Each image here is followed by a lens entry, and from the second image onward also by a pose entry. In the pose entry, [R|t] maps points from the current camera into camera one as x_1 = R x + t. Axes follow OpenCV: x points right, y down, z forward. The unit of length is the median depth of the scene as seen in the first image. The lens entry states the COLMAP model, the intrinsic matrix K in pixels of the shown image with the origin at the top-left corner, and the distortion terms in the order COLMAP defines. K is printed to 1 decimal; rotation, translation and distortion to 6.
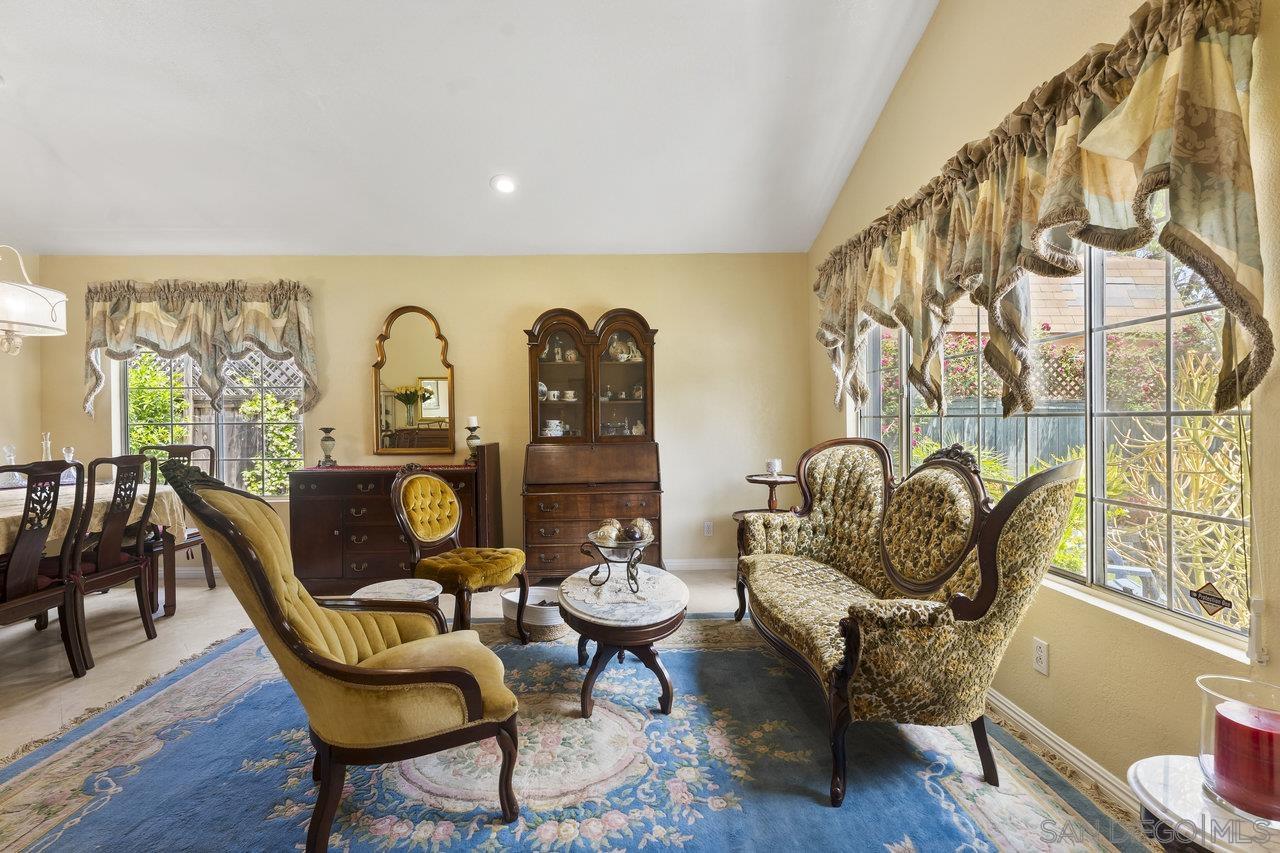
lens RADIAL K [[558.1, 0, 631.9], [0, 558.1, 426.1], [0, 0, 1]] dist [0.000633, -0.001148]
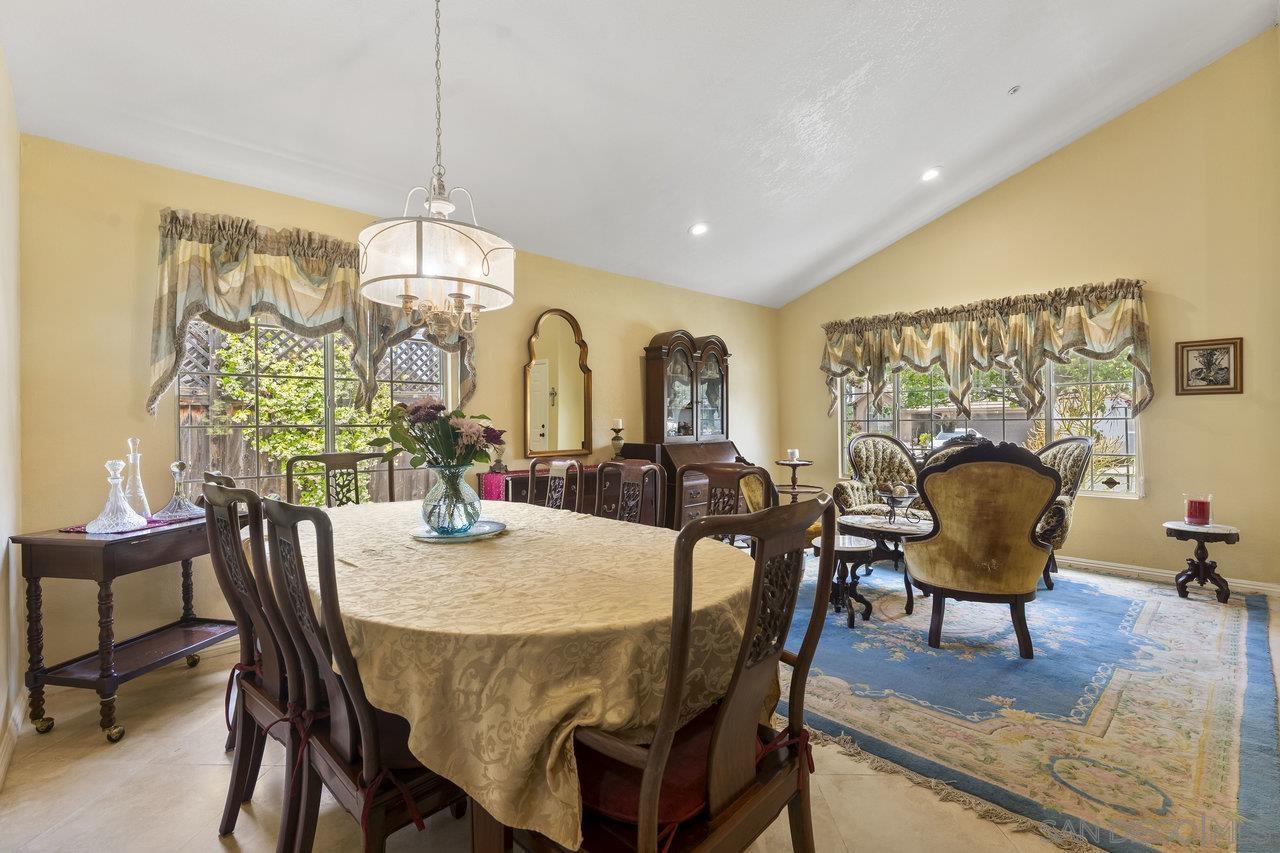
lens RADIAL K [[558.1, 0, 637.1], [0, 558.1, 418.1], [0, 0, 1]] dist [0.000633, -0.001148]
pose [[0.750998, 0.008956, 0.660244, -0.995601], [0.009747, 0.999649, -0.024647, 0.008470], [-0.660232, 0.024946, 0.750647, 0.161256]]
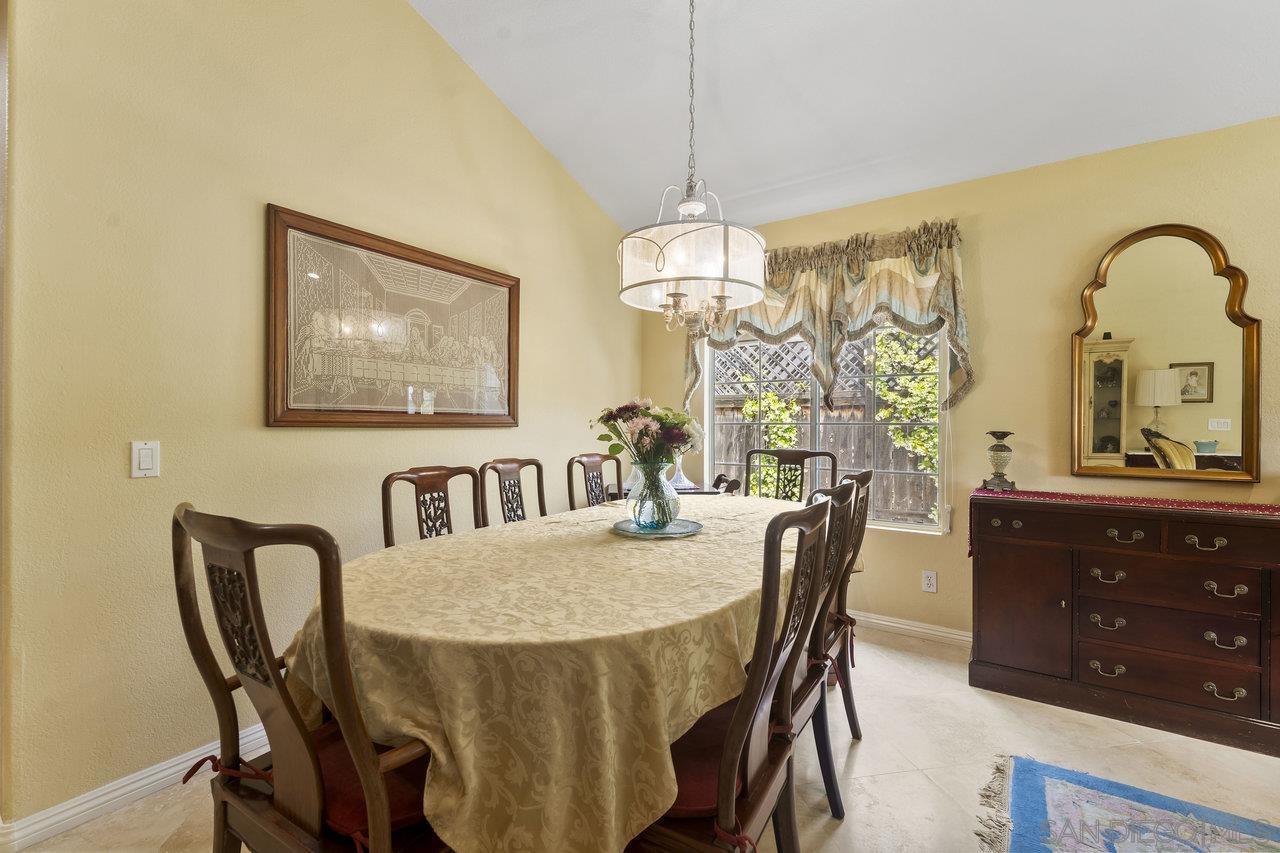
lens RADIAL K [[558.1, 0, 644.0], [0, 558.1, 422.3], [0, 0, 1]] dist [0.000633, -0.001148]
pose [[0.811847, 0.007460, -0.583823, -0.507462], [-0.013909, 0.999882, -0.006565, 0.002411], [0.583705, 0.013450, 0.811855, 0.218687]]
